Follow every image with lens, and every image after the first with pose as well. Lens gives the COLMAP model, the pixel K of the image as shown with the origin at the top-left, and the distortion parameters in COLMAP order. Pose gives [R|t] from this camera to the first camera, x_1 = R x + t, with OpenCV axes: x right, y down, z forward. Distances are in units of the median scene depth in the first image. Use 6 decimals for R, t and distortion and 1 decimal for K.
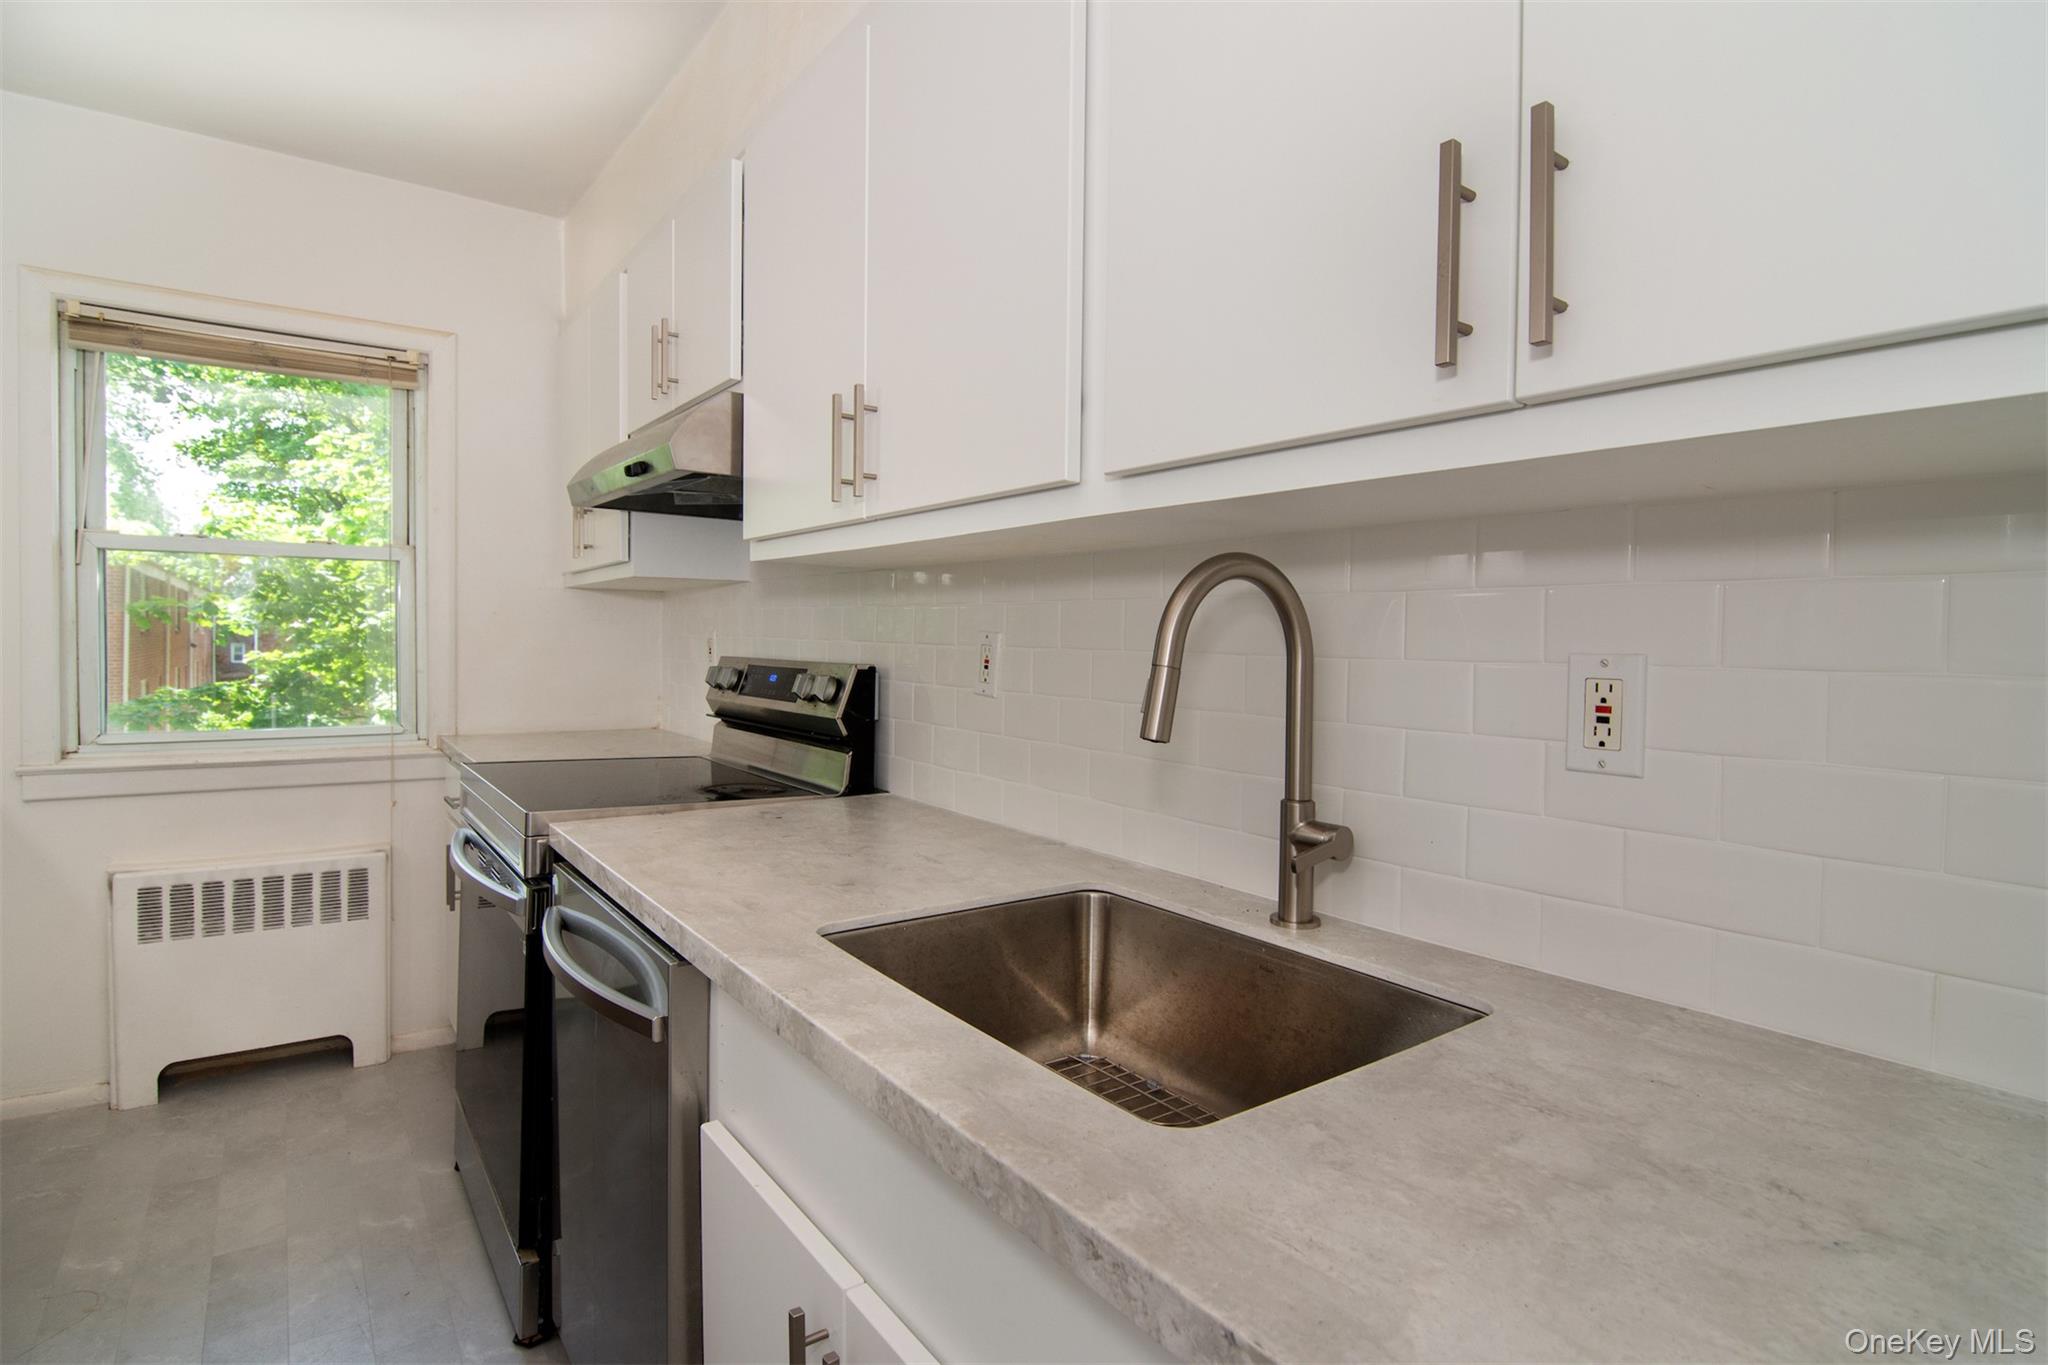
lens RADIAL K [[1016.2, 0, 1027.5], [0, 1016.2, 627.1], [0, 0, 1]] dist [-0.013213, -0.006734]
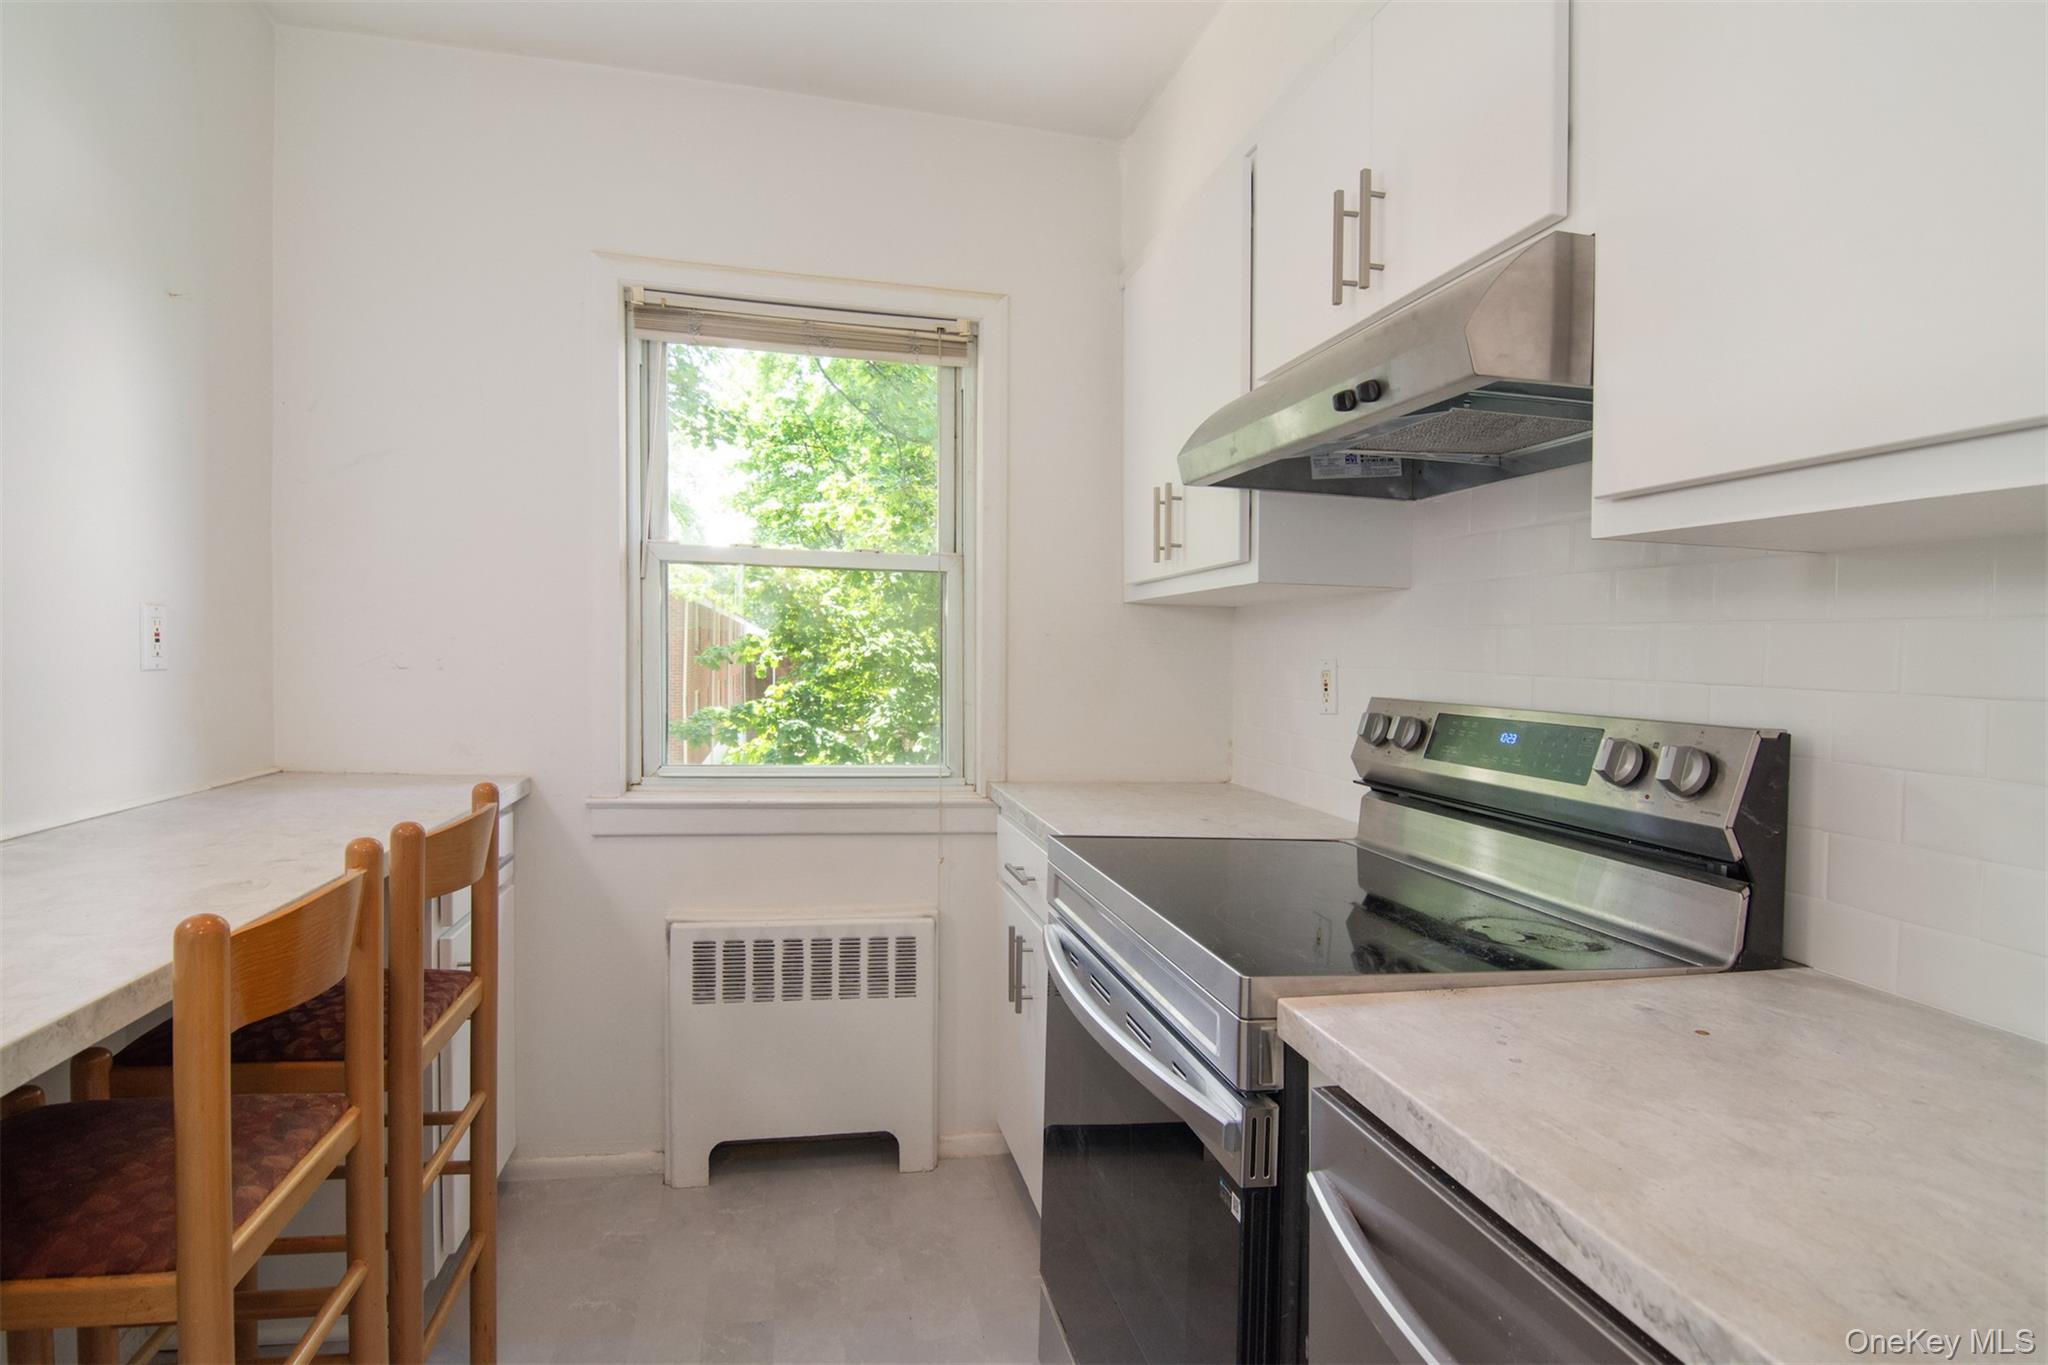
lens RADIAL K [[1016.2, 0, 1027.6], [0, 1016.2, 680.8], [0, 0, 1]] dist [-0.013213, -0.006734]
pose [[0.917645, 0.024016, -0.396674, -0.255669], [-0.013820, 0.999497, 0.028540, 0.000629], [0.397160, -0.020708, 0.917516, 0.284717]]
